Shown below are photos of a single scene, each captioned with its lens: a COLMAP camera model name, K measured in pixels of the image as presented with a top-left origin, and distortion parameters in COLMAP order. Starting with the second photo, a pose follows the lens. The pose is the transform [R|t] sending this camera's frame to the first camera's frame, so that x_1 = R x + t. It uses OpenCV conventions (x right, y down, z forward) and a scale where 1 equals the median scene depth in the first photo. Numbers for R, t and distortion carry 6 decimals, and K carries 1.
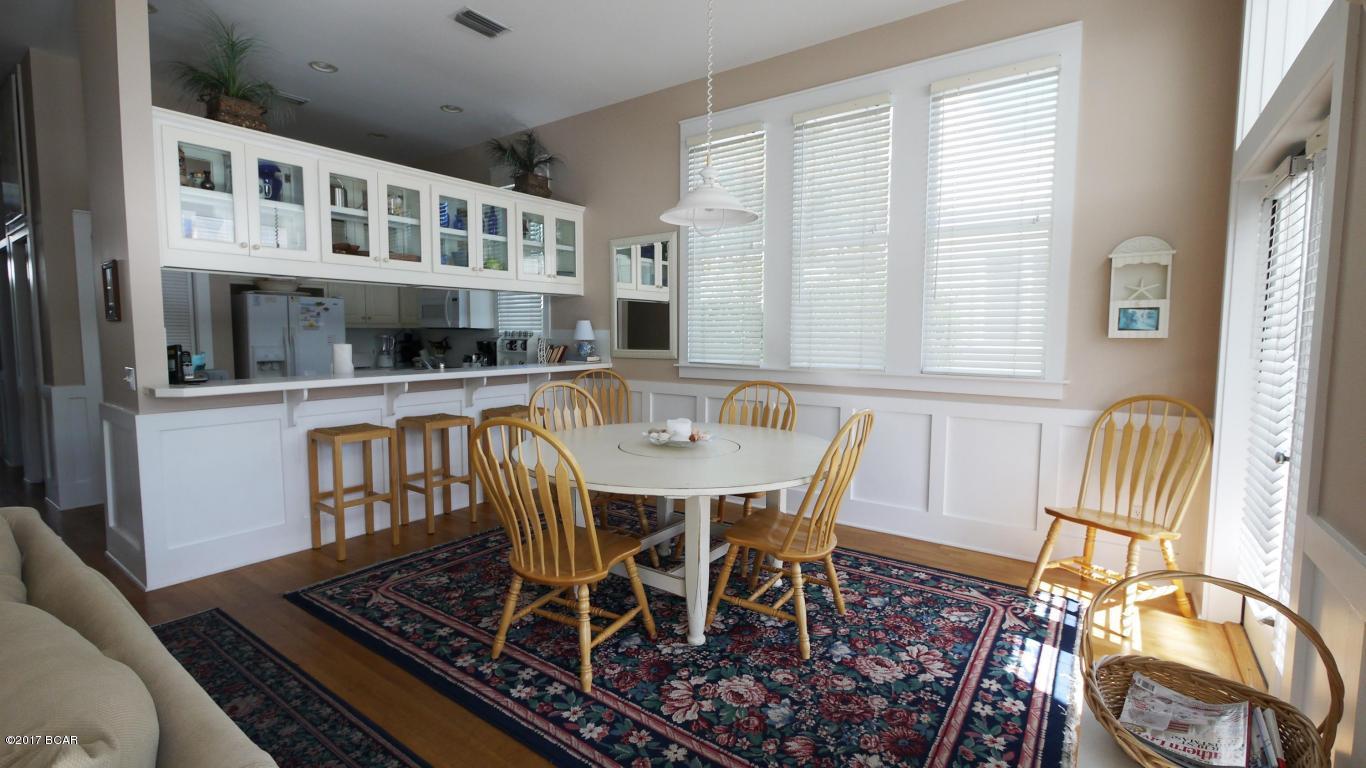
lens RADIAL K [[597.2, 0, 678.3], [0, 597.2, 384.1], [0, 0, 1]] dist [-0.000737, -0.000515]
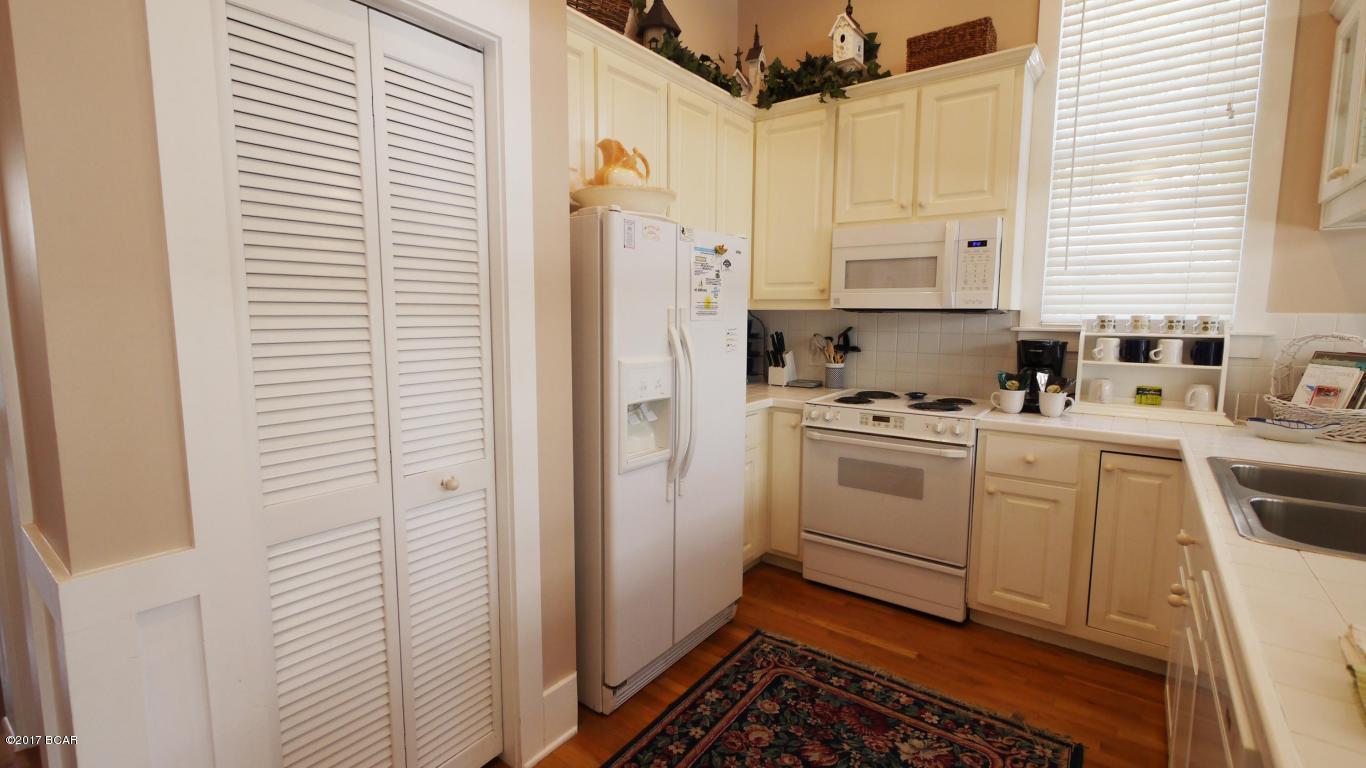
lens RADIAL K [[597.2, 0, 685.5], [0, 597.2, 375.7], [0, 0, 1]] dist [-0.000737, -0.000515]
pose [[1.000000, -0.000113, 0.000083, -1.062065], [0.000111, 0.999799, 0.020054, -0.097840], [-0.000086, -0.020054, 0.999799, 1.013924]]
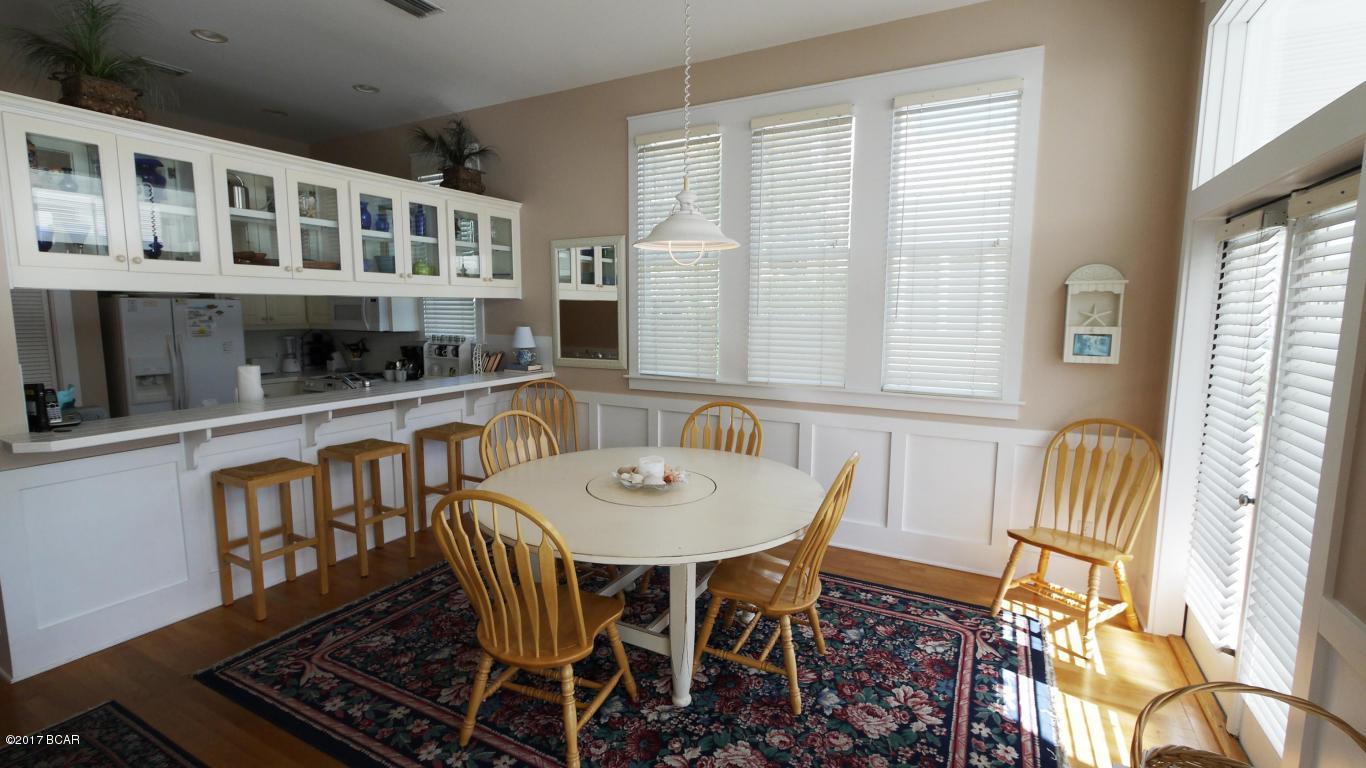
lens RADIAL K [[597.2, 0, 677.5], [0, 597.2, 383.3], [0, 0, 1]] dist [-0.000737, -0.000515]
pose [[0.990909, -0.016021, 0.133575, -0.072491], [0.010794, 0.999151, 0.039763, -0.084002], [-0.134099, -0.037960, 0.990241, 0.065123]]
